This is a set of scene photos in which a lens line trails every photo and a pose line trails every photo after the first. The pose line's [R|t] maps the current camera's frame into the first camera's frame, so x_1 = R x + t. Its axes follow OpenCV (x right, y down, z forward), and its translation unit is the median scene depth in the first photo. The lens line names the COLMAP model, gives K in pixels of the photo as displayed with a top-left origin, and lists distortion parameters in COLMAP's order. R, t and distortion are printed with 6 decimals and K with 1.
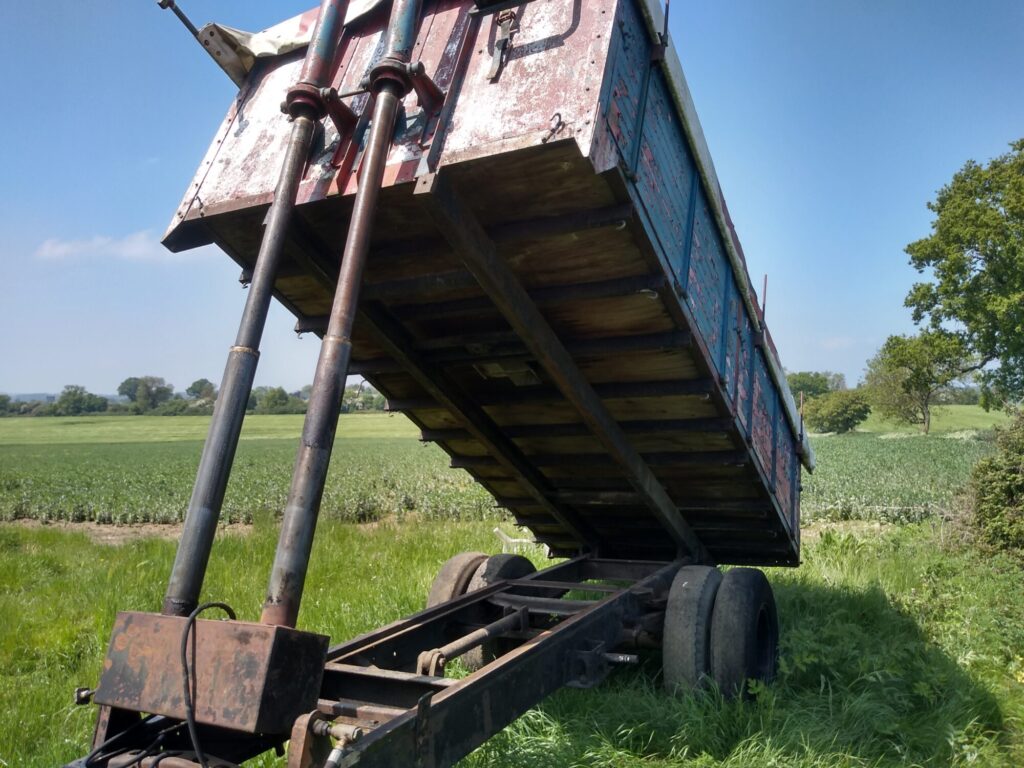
lens RADIAL K [[779.6, 0, 512.0], [0, 779.6, 384.0], [0, 0, 1]] dist [0.078034, -0.135117]
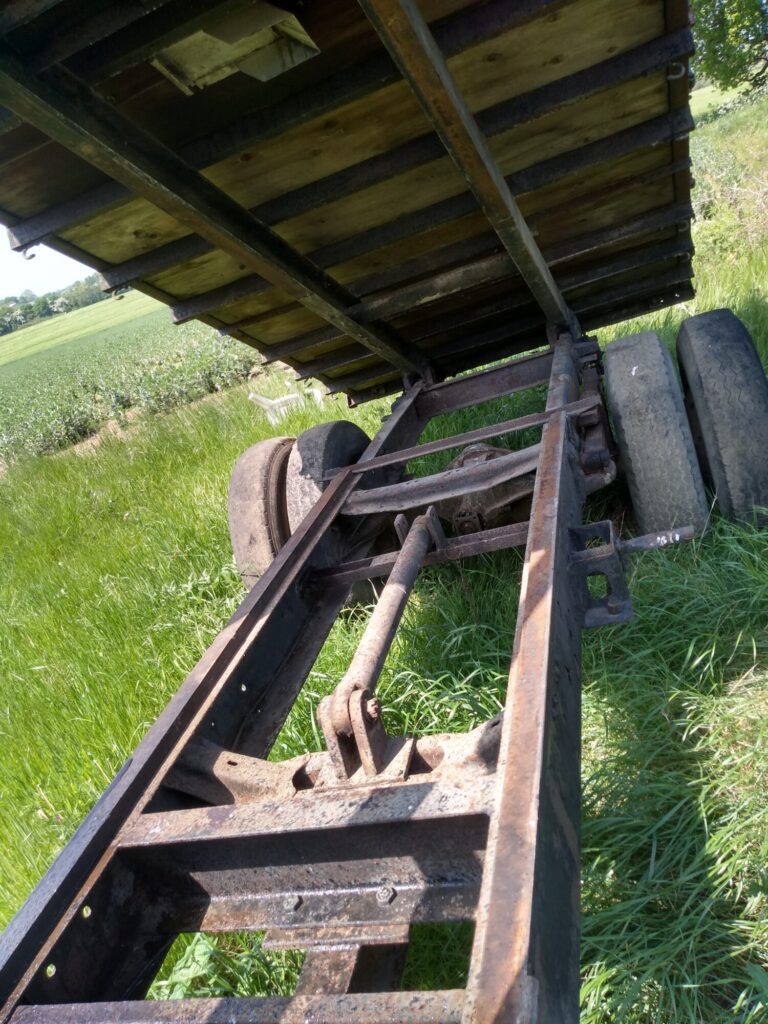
lens RADIAL K [[779.6, 0, 391.7], [0, 779.6, 511.0], [0, 0, 1]] dist [0.078034, -0.135117]
pose [[0.922671, -0.363014, 0.129995, -0.059686], [0.291007, 0.876762, 0.382889, 0.052679], [-0.252969, -0.315451, 0.914602, 0.384389]]
